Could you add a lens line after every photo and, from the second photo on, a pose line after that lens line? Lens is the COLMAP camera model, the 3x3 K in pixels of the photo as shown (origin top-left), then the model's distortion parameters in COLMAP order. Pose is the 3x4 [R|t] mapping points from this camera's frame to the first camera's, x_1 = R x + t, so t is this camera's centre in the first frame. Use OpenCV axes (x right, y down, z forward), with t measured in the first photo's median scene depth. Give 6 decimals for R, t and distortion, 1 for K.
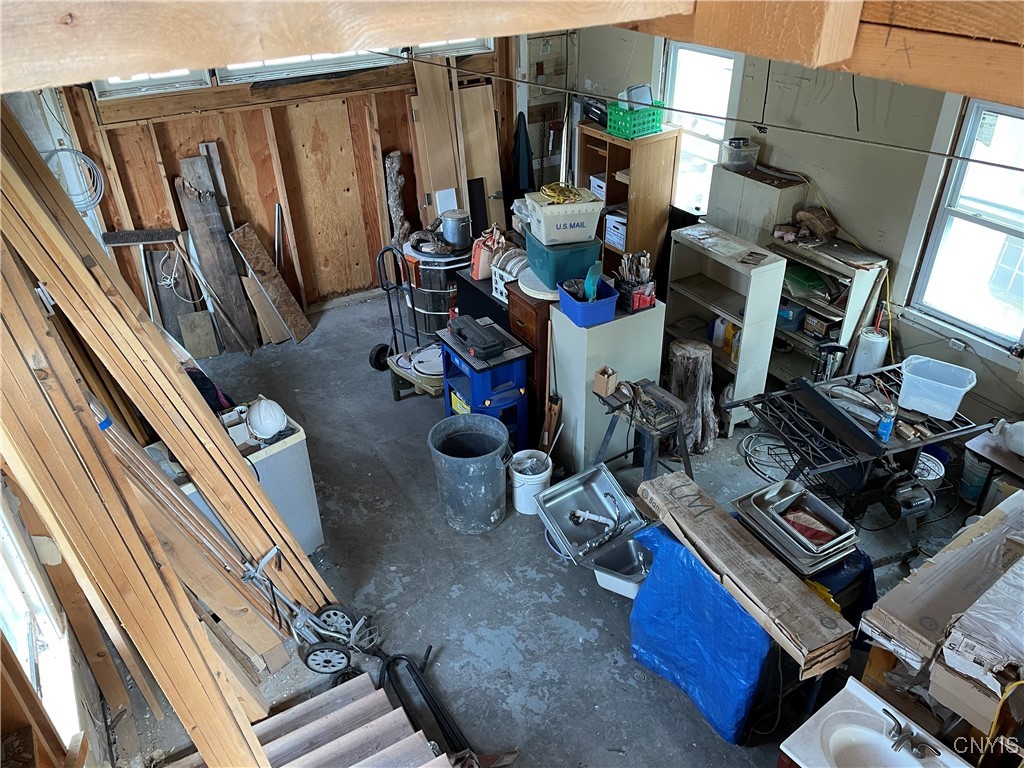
lens RADIAL K [[769.7, 0, 510.5], [0, 769.7, 375.3], [0, 0, 1]] dist [0.101157, -0.135013]
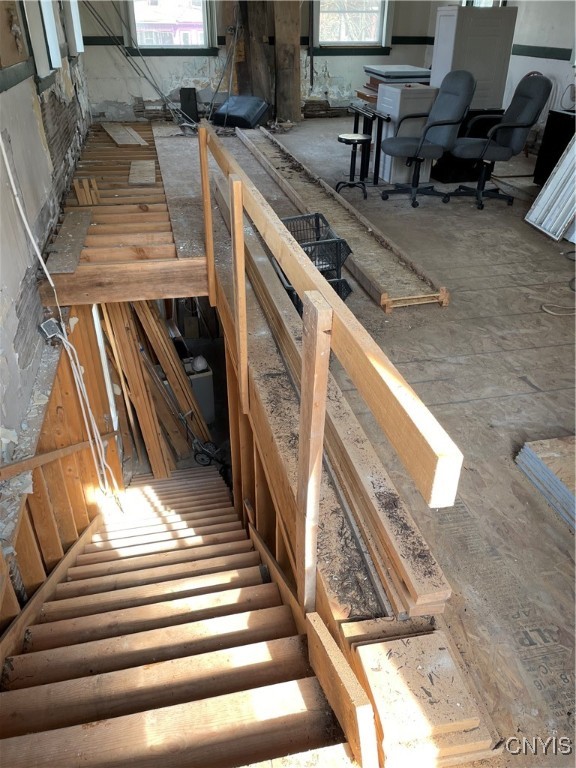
lens RADIAL K [[577.3, 0, 288.0], [0, 577.3, 384.0], [0, 0, 1]] dist [0.101157, -0.135013]
pose [[0.952641, 0.183351, -0.242607, 0.277095], [-0.184211, 0.982696, 0.019339, 0.020438], [0.241954, 0.026268, 0.969932, -0.486760]]
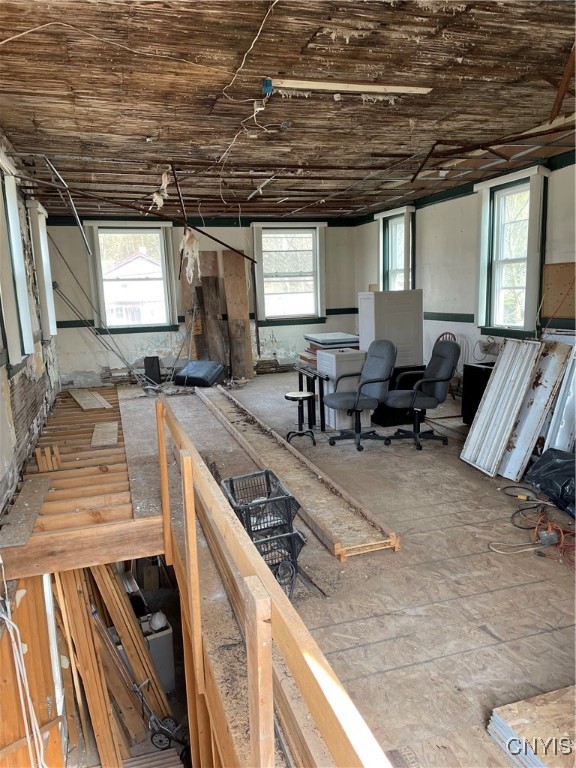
lens RADIAL K [[574.0, 0, 292.7], [0, 574.0, 386.1], [0, 0, 1]] dist [0.108120, -0.131902]
pose [[0.975608, 0.023973, -0.218208, 0.289603], [-0.104405, 0.925071, -0.365162, 0.001270], [0.193104, 0.379037, 0.905009, -0.504233]]
